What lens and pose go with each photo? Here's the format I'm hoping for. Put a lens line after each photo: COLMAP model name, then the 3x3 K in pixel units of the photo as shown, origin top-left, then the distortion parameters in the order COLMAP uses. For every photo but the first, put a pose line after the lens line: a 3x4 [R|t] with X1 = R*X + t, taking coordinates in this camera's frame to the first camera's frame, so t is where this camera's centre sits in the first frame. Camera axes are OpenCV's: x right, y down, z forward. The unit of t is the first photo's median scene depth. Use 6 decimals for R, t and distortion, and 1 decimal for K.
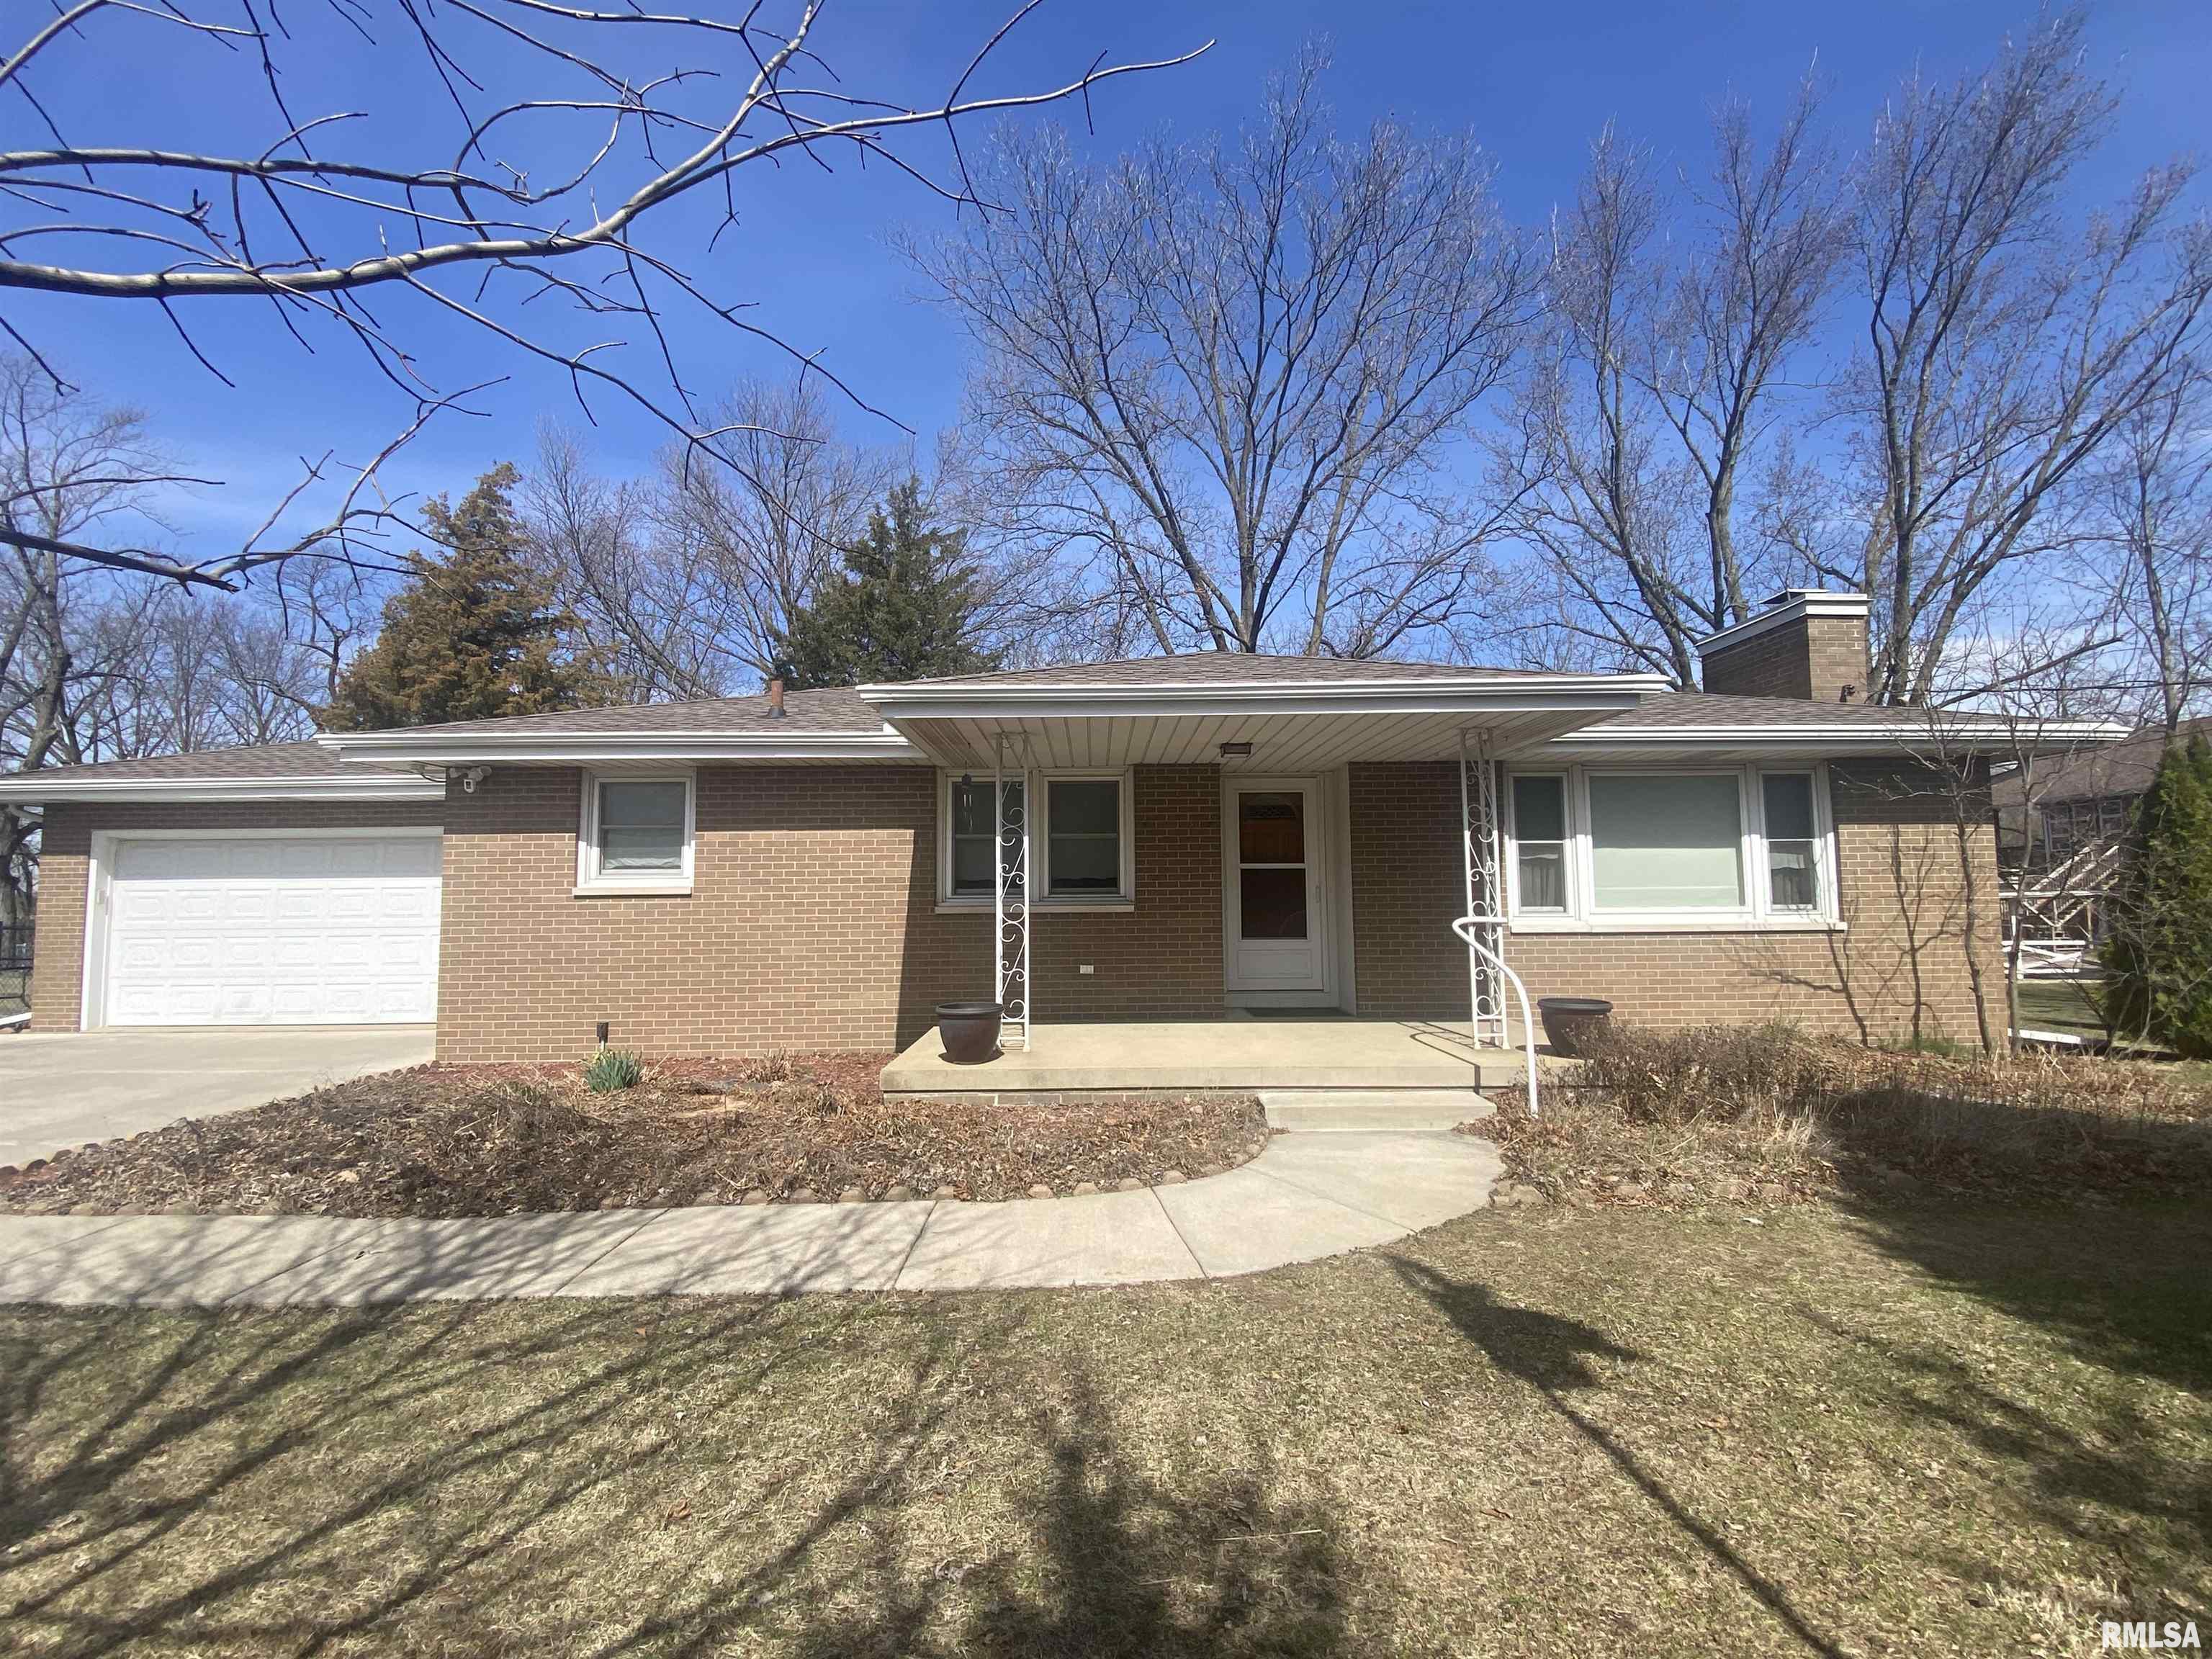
lens RADIAL K [[983.7, 0, 1108.6], [0, 983.7, 825.5], [0, 0, 1]] dist [0.009095, -0.011851]
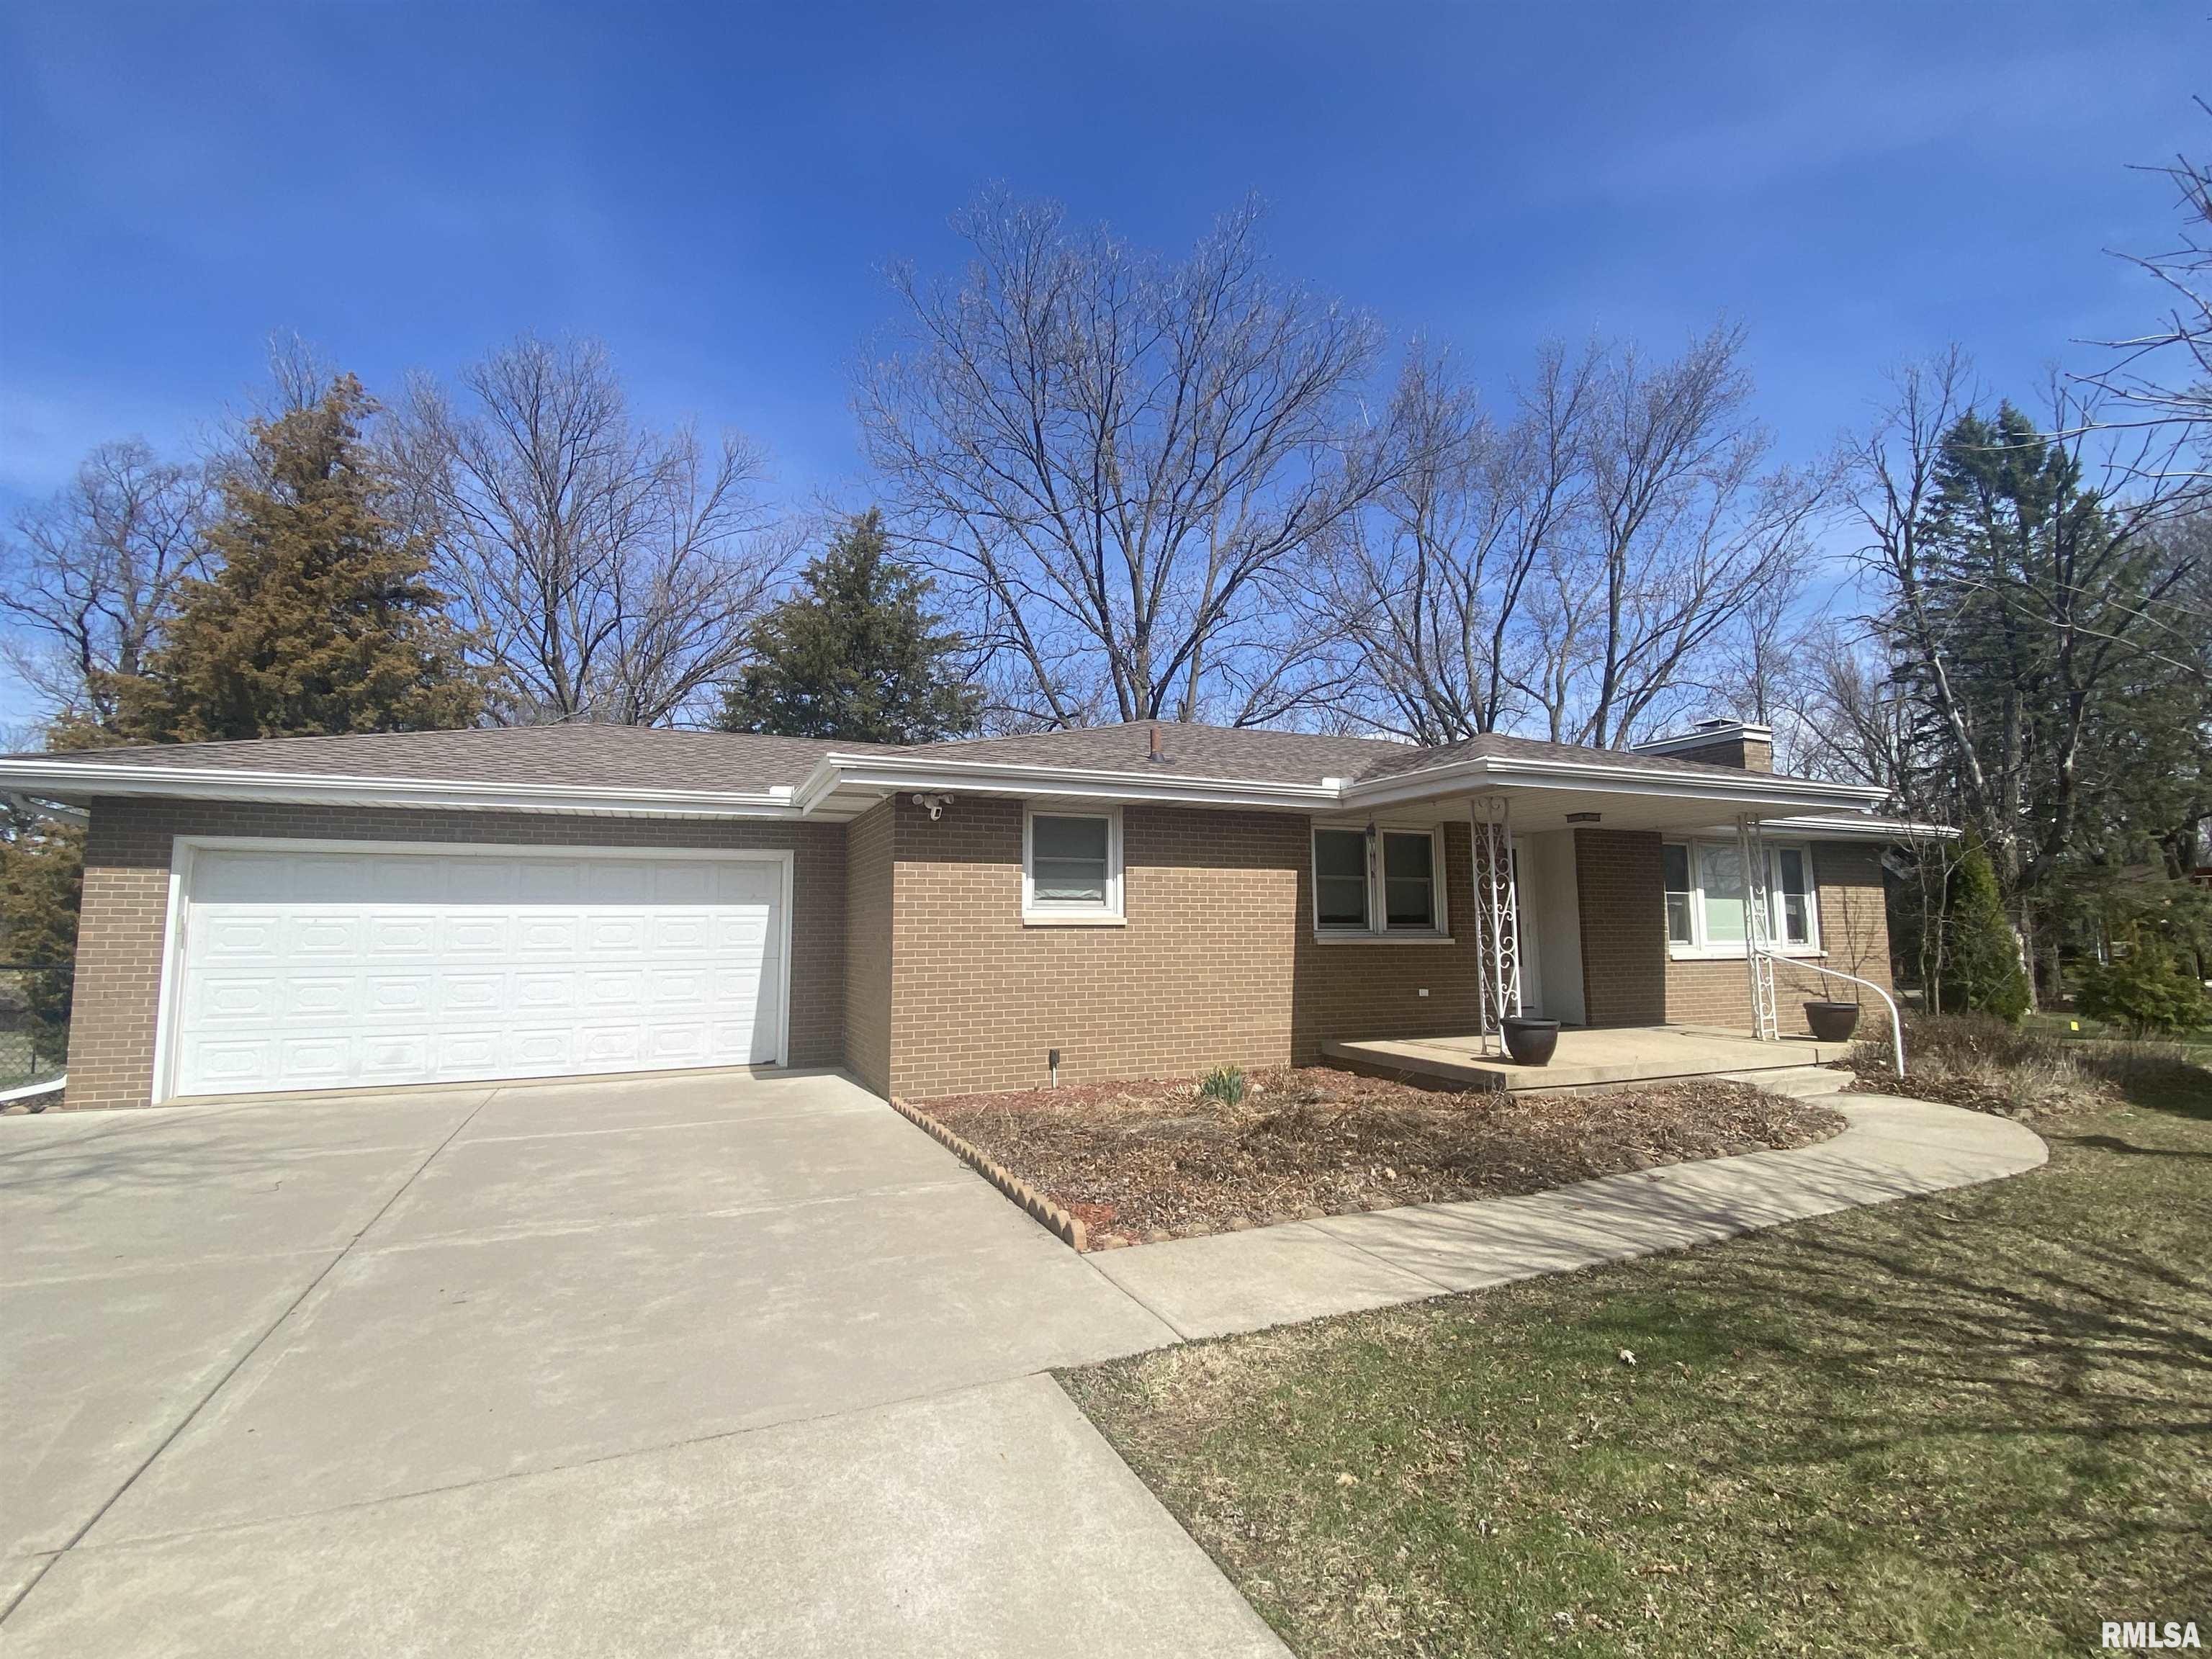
lens RADIAL K [[983.7, 0, 1103.7], [0, 983.7, 813.9], [0, 0, 1]] dist [0.009095, -0.011851]
pose [[0.924547, 0.051480, 0.377576, -0.831565], [-0.032014, 0.997823, -0.057656, 0.011590], [-0.379722, 0.041218, 0.924182, 0.033445]]
